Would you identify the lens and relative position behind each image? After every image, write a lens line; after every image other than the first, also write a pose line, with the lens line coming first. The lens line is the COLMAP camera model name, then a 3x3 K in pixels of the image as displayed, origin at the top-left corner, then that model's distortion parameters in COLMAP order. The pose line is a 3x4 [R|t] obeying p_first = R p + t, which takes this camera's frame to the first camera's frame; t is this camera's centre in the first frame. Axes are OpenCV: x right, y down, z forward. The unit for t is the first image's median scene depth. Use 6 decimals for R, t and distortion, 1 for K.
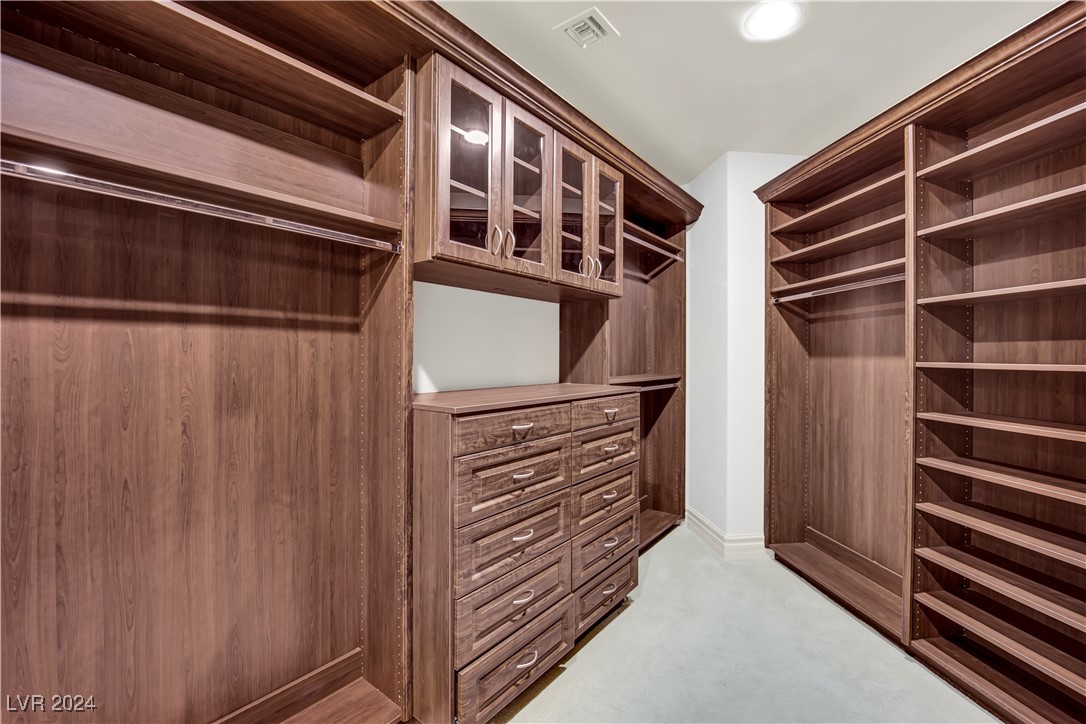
lens RADIAL K [[465.0, 0, 546.5], [0, 465.0, 354.9], [0, 0, 1]] dist [-0.017116, -0.000257]
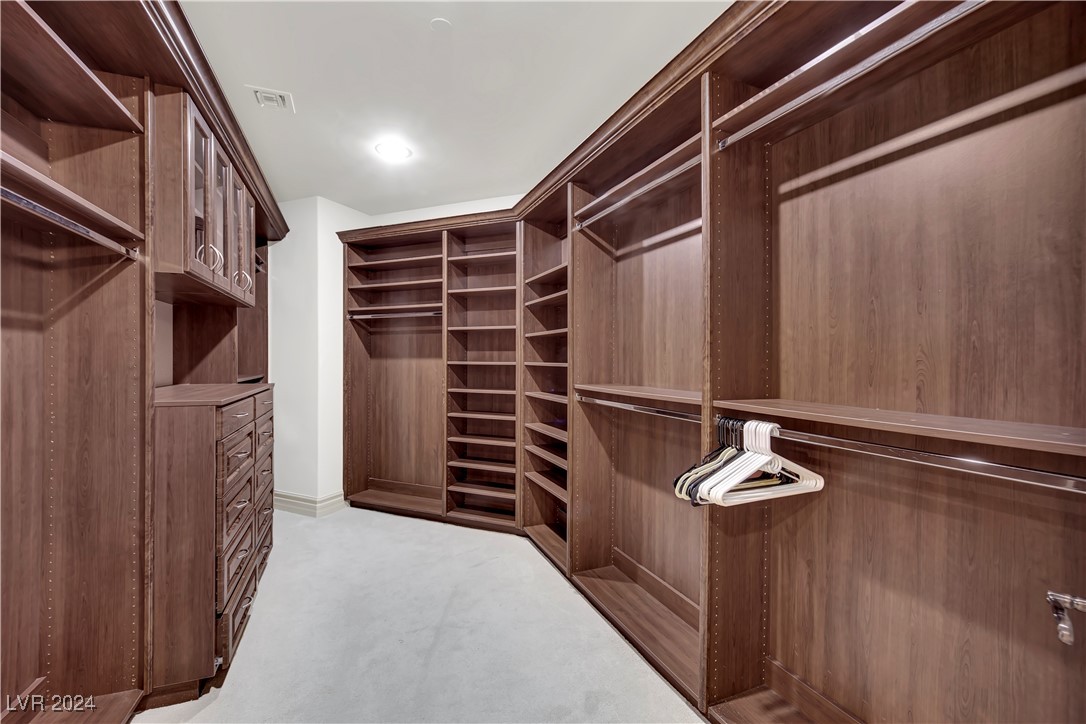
lens RADIAL K [[465.0, 0, 546.5], [0, 465.0, 354.9], [0, 0, 1]] dist [-0.017116, -0.000257]
pose [[0.490081, 0.006920, 0.871650, -0.469758], [-0.004875, 0.999975, -0.005197, -0.001865], [-0.871663, -0.001702, 0.490102, -0.194751]]
